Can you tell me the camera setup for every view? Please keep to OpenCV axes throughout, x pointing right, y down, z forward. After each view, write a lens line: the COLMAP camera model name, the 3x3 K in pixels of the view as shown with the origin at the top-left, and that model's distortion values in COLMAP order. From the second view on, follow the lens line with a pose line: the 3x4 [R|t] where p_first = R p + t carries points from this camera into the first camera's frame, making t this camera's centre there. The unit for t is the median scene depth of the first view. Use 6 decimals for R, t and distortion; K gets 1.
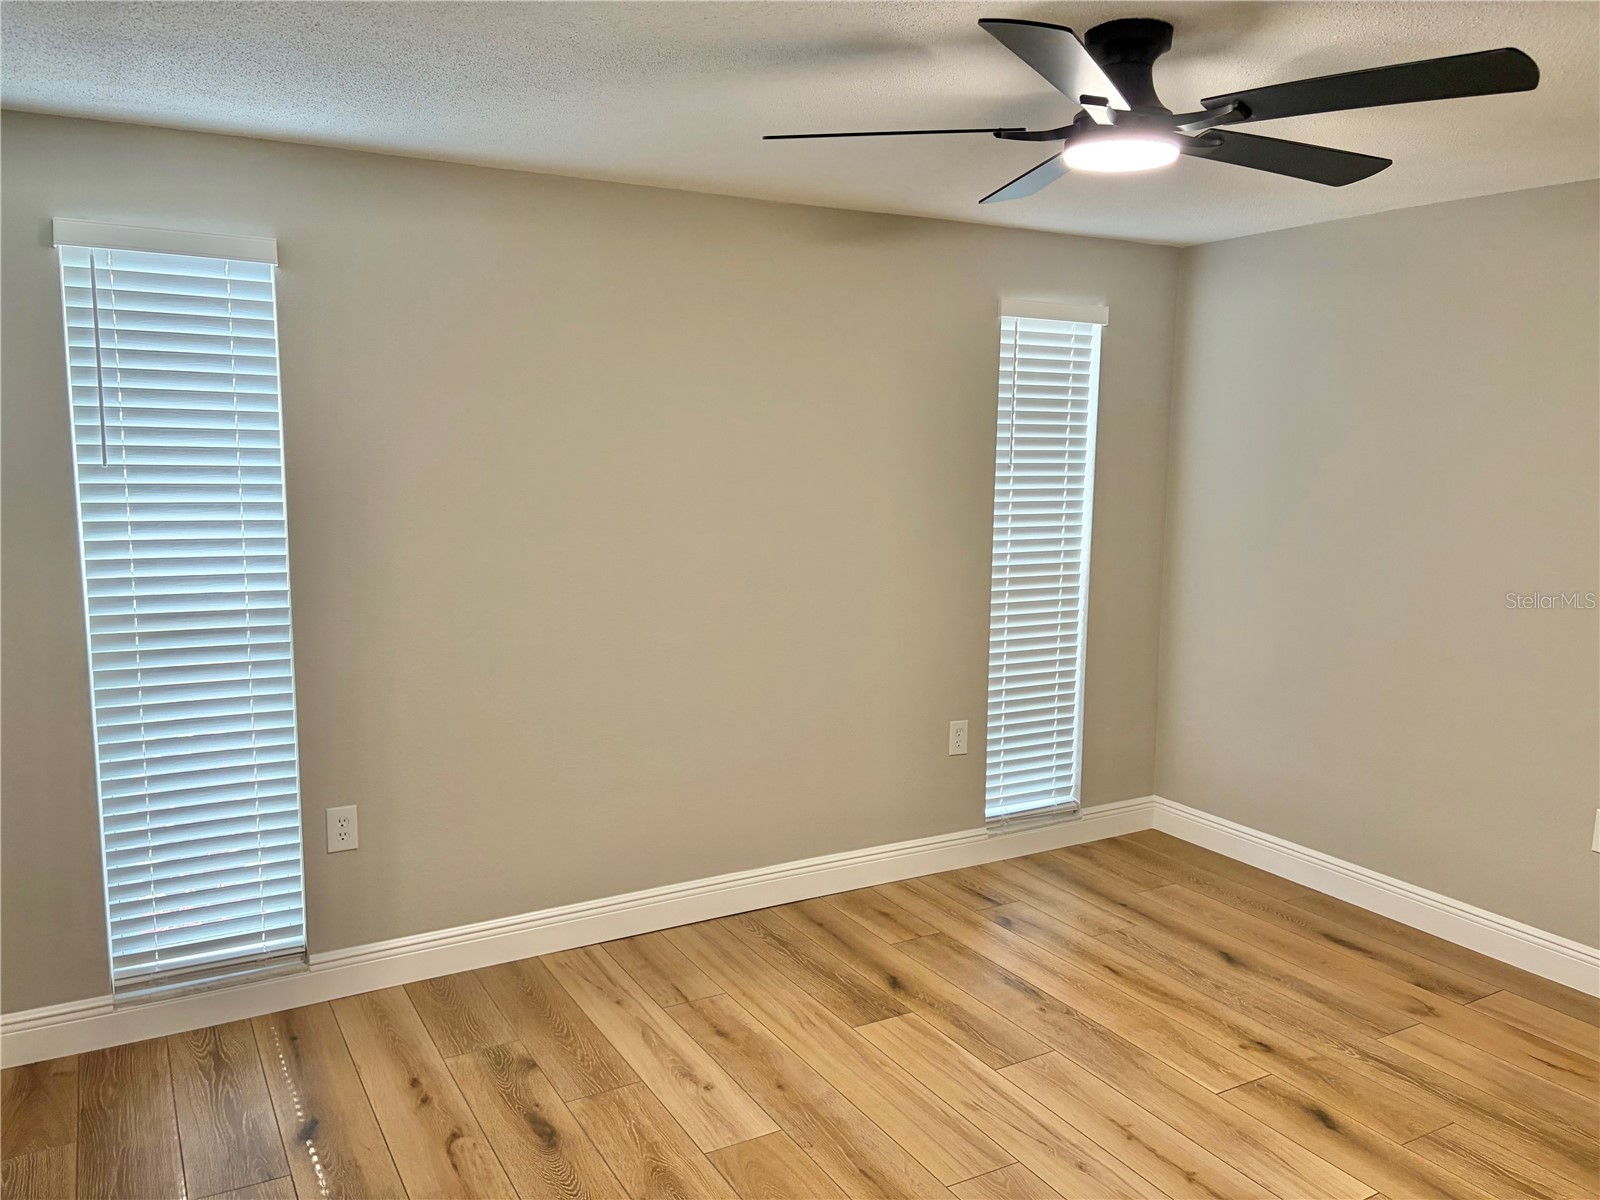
lens RADIAL K [[1204.0, 0, 791.3], [0, 1204.0, 608.3], [0, 0, 1]] dist [0.067635, -0.071593]
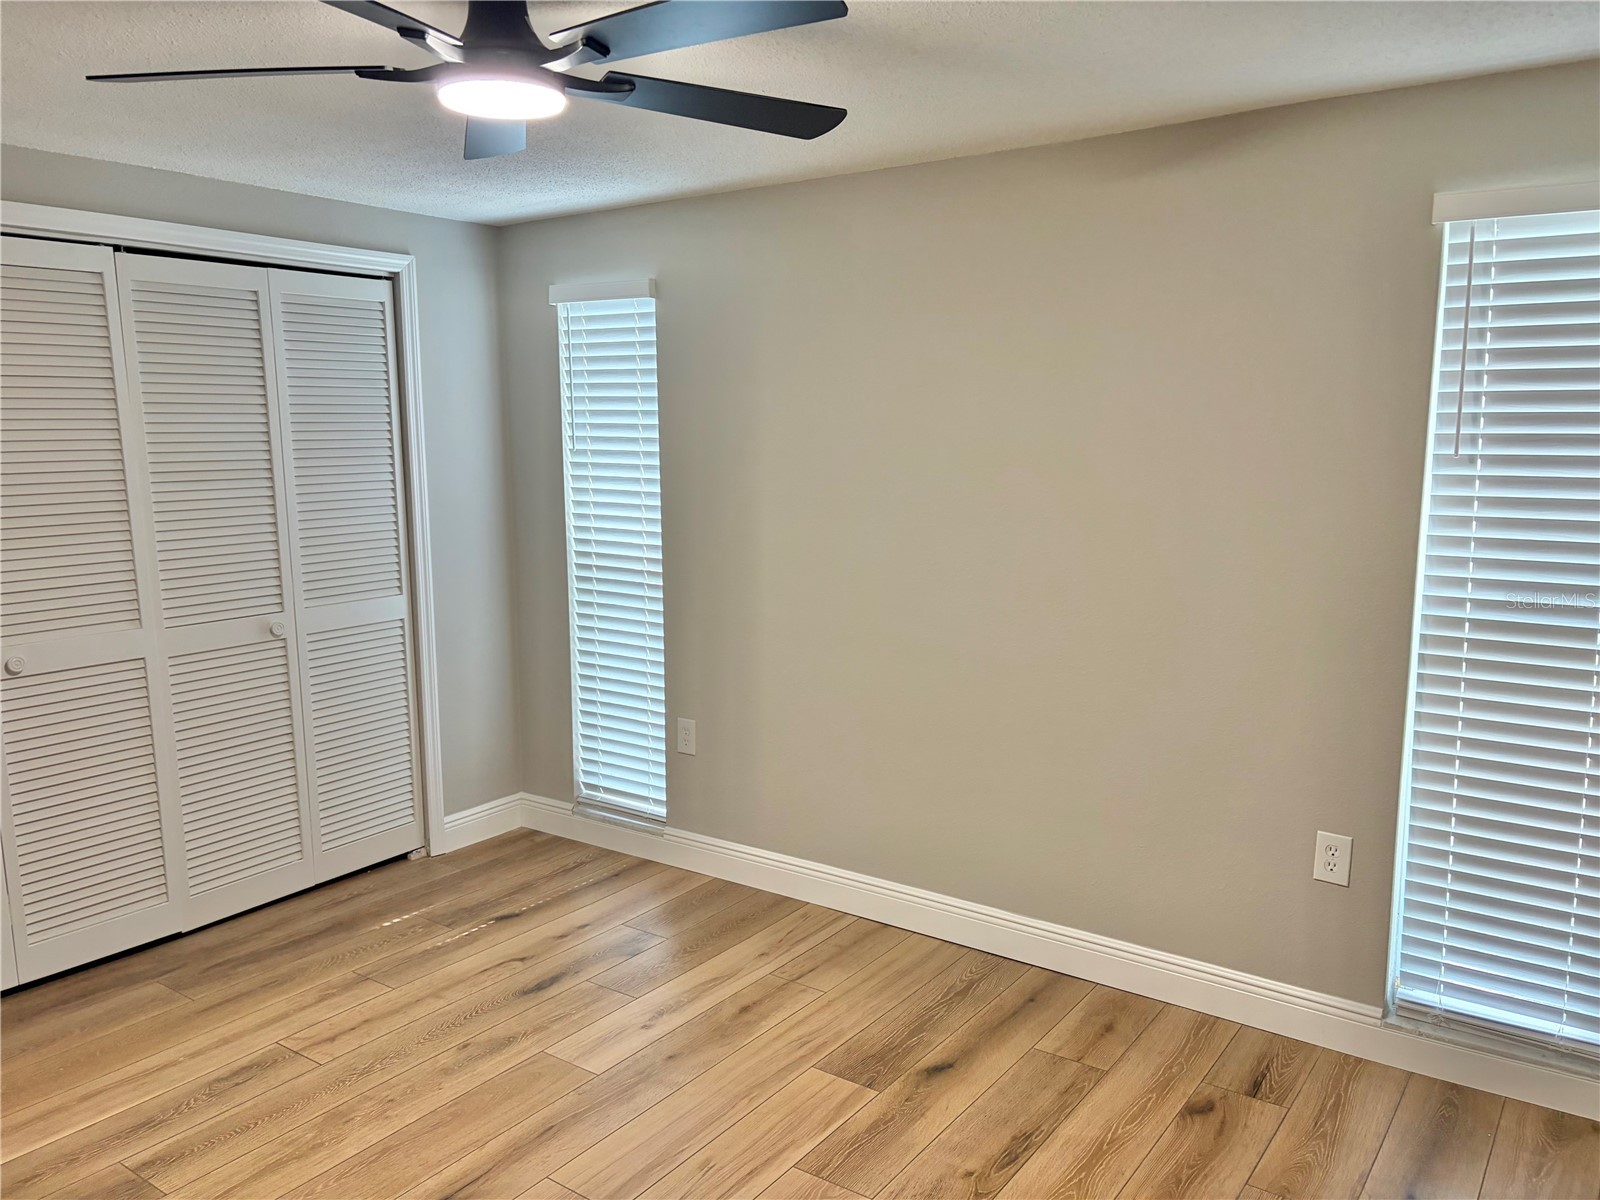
lens RADIAL K [[1204.0, 0, 790.0], [0, 1204.0, 612.0], [0, 0, 1]] dist [0.067635, -0.071593]
pose [[0.423525, 0.127532, -0.896863, 0.794036], [-0.118608, 0.989325, 0.084670, -0.067826], [0.898086, 0.070515, 0.434130, 0.541598]]
